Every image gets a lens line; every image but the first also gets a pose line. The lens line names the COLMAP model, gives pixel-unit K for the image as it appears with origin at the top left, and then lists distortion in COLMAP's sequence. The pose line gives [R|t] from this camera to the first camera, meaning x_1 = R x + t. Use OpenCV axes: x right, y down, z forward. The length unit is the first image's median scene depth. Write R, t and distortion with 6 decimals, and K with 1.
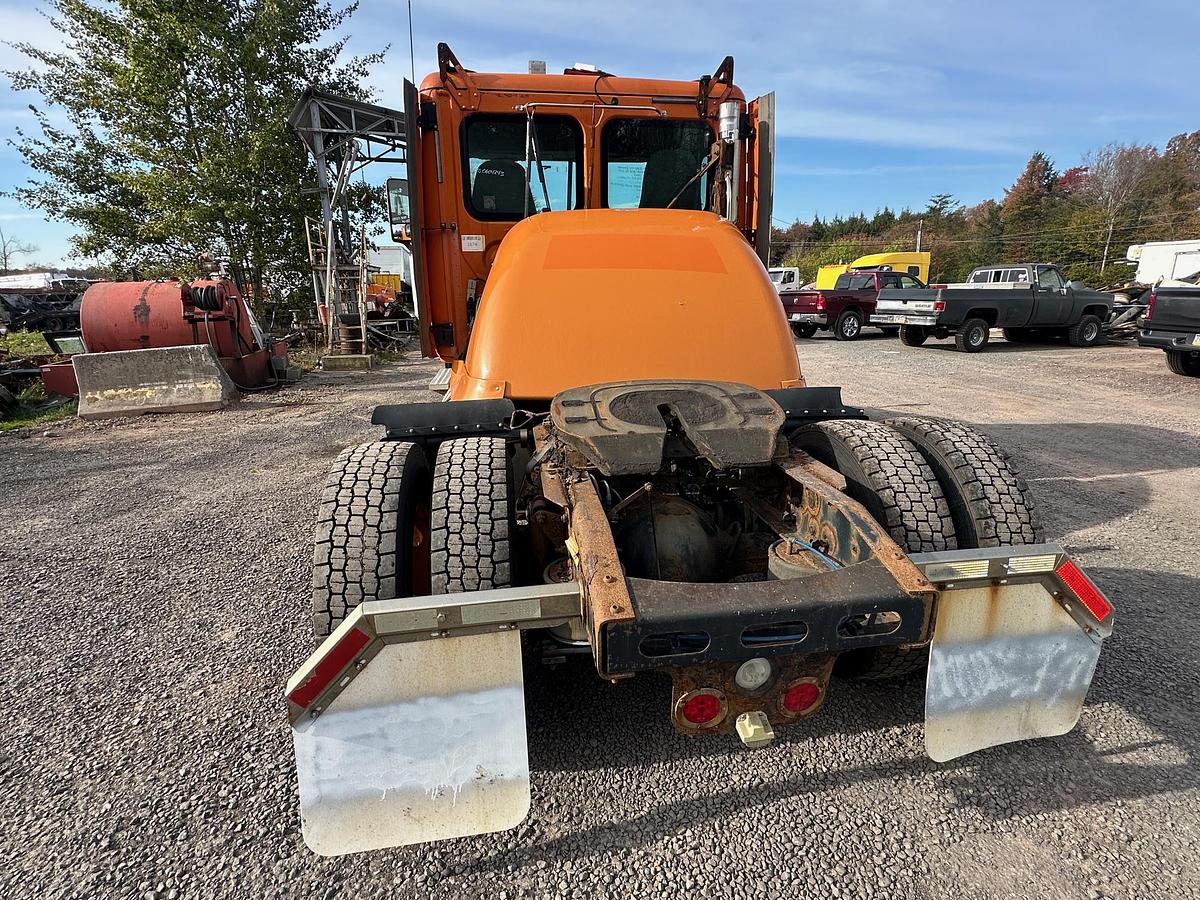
lens RADIAL K [[609.5, 0, 600.2], [0, 609.5, 451.9], [0, 0, 1]] dist [-0.001873, -0.000344]
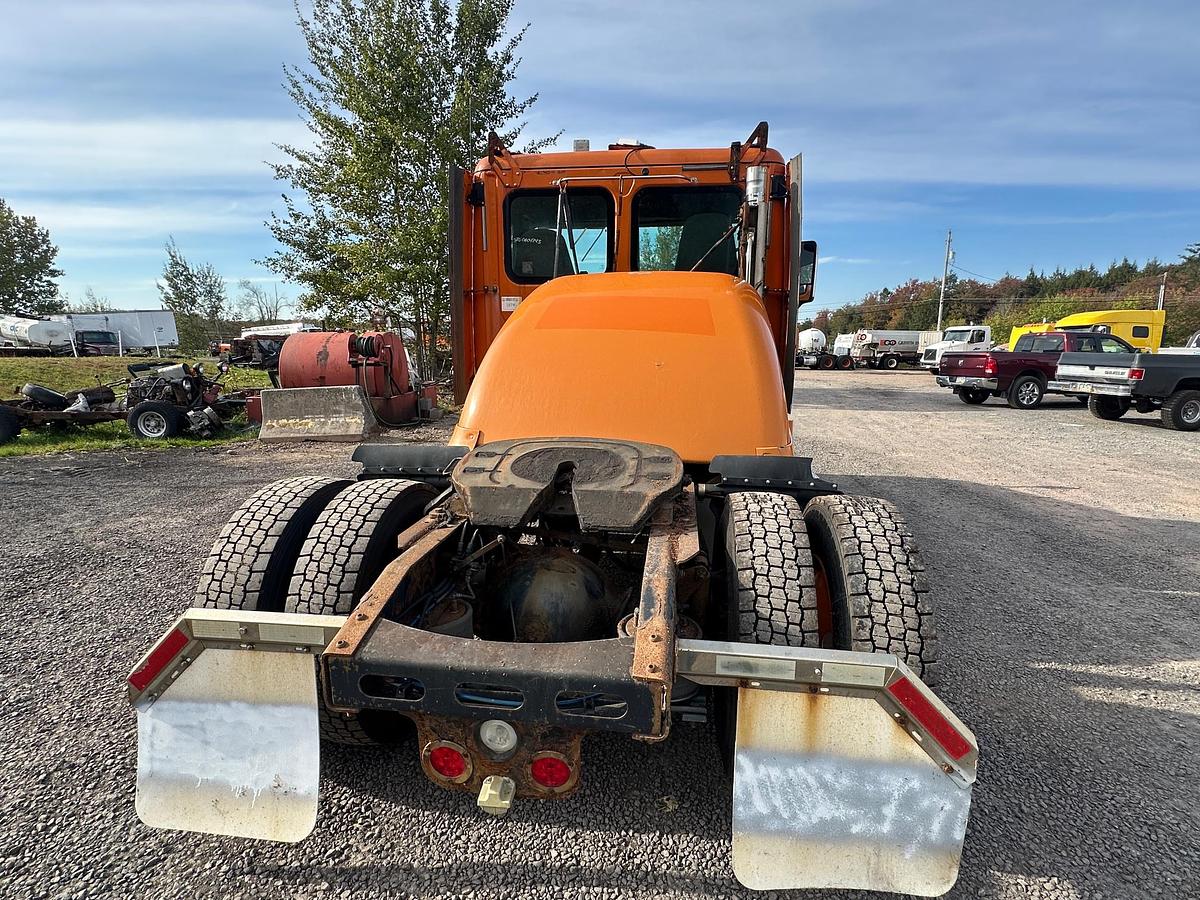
lens RADIAL K [[609.5, 0, 600.2], [0, 609.5, 451.9], [0, 0, 1]] dist [-0.001873, -0.000344]
pose [[0.959689, 0.068020, -0.272708, 0.480809], [-0.090712, 0.993309, -0.071469, -0.029127], [0.266023, 0.093326, 0.959438, 0.037758]]
